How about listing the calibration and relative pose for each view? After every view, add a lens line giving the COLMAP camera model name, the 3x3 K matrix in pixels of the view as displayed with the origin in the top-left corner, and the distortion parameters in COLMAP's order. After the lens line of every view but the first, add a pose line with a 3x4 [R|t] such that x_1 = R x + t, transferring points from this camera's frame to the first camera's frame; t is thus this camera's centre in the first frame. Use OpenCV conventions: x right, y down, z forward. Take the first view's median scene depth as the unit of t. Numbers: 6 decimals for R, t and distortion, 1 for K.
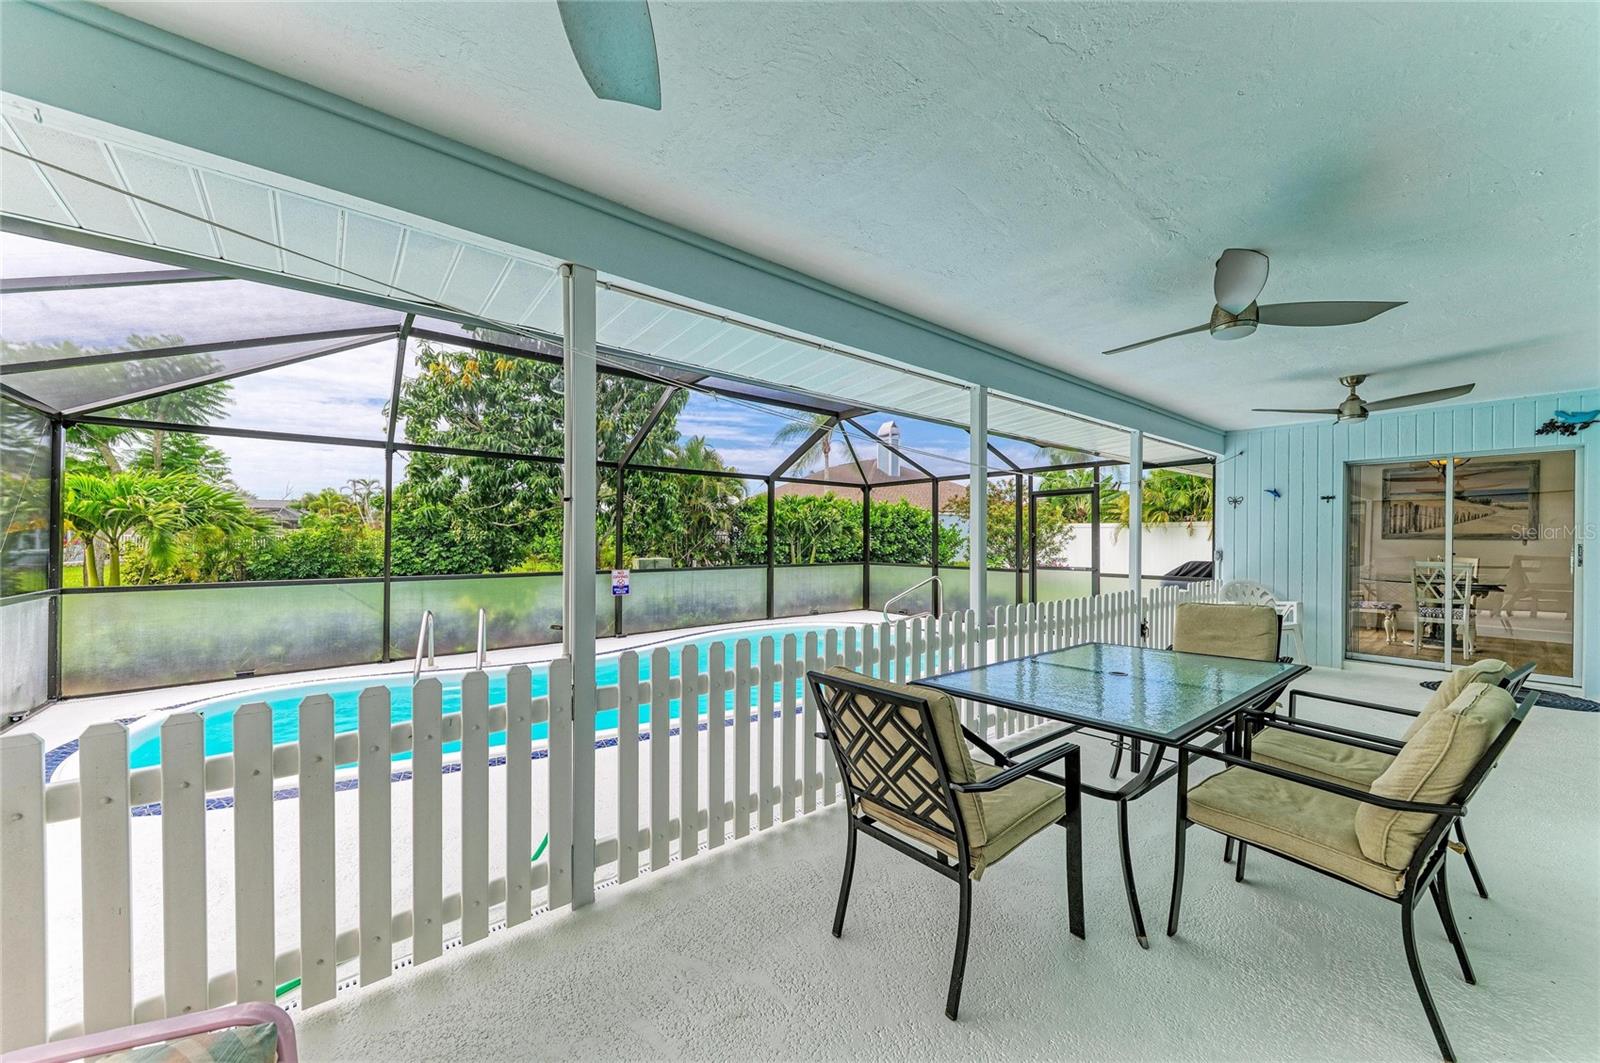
lens RADIAL K [[584.5, 0, 786.3], [0, 584.5, 535.0], [0, 0, 1]] dist [0.009107, -0.000358]
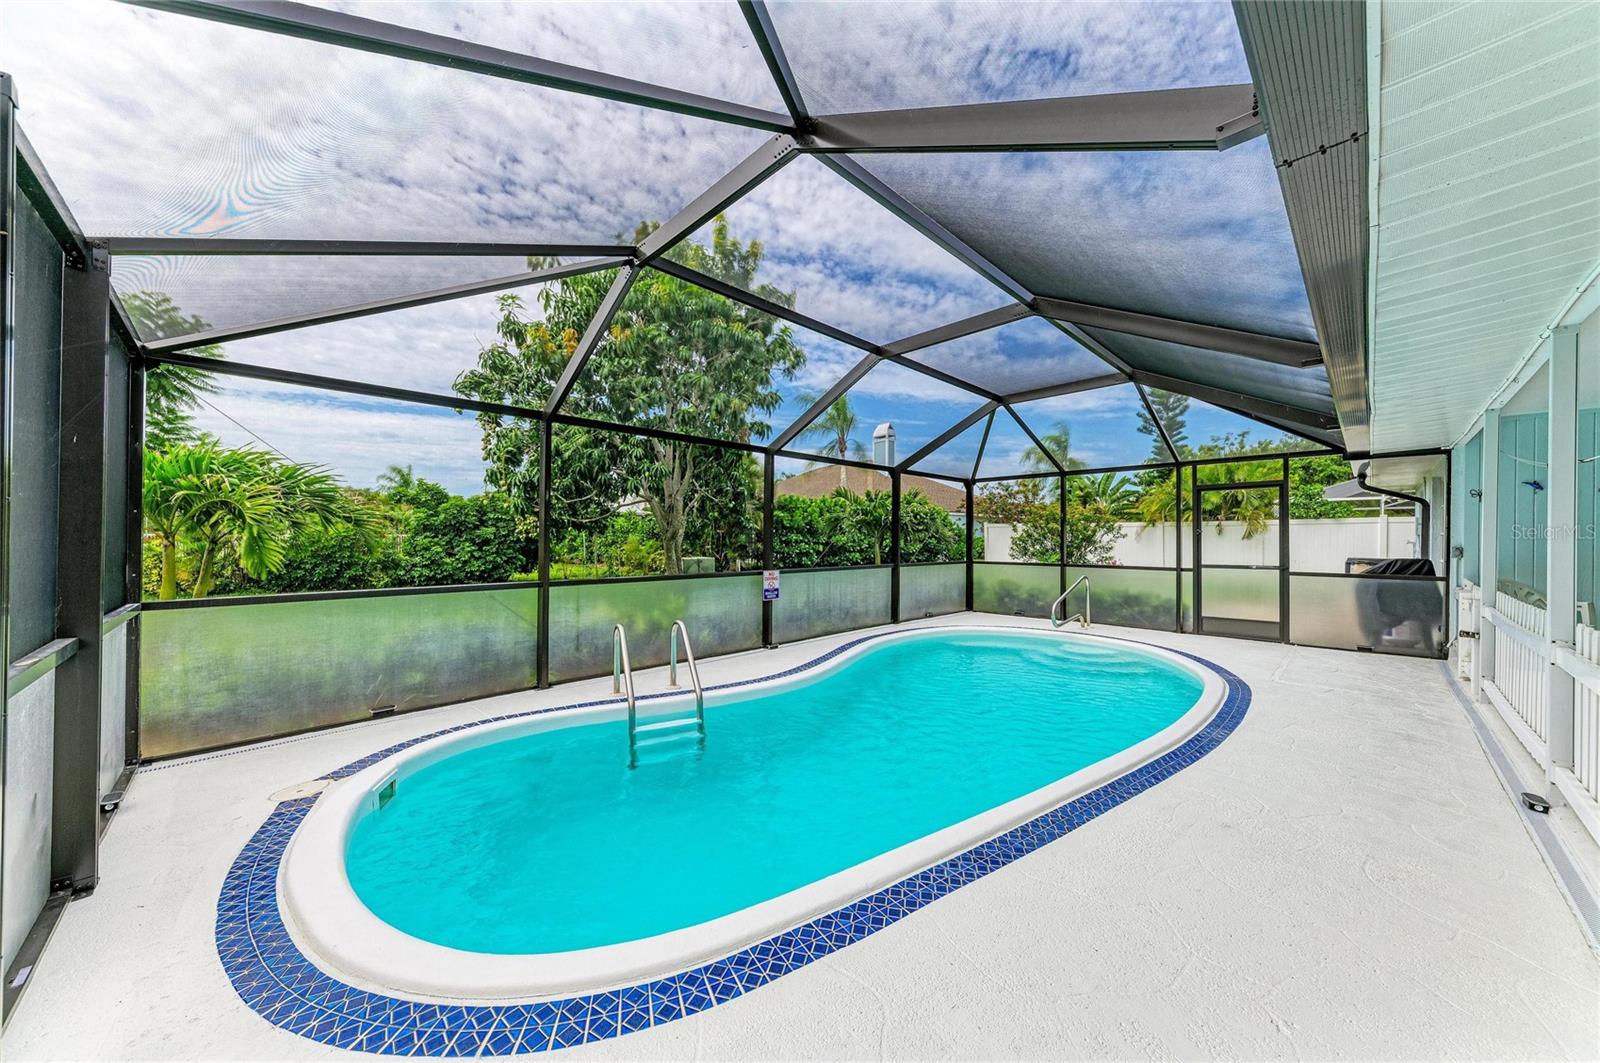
lens RADIAL K [[558.2, 0, 796.8], [0, 558.2, 540.2], [0, 0, 1]] dist [0.009572, -0.001143]
pose [[0.995397, 0.000156, 0.095838, -0.292926], [-0.000961, 0.999965, 0.008356, 0.006258], [-0.095834, -0.008410, 0.995362, 0.150937]]
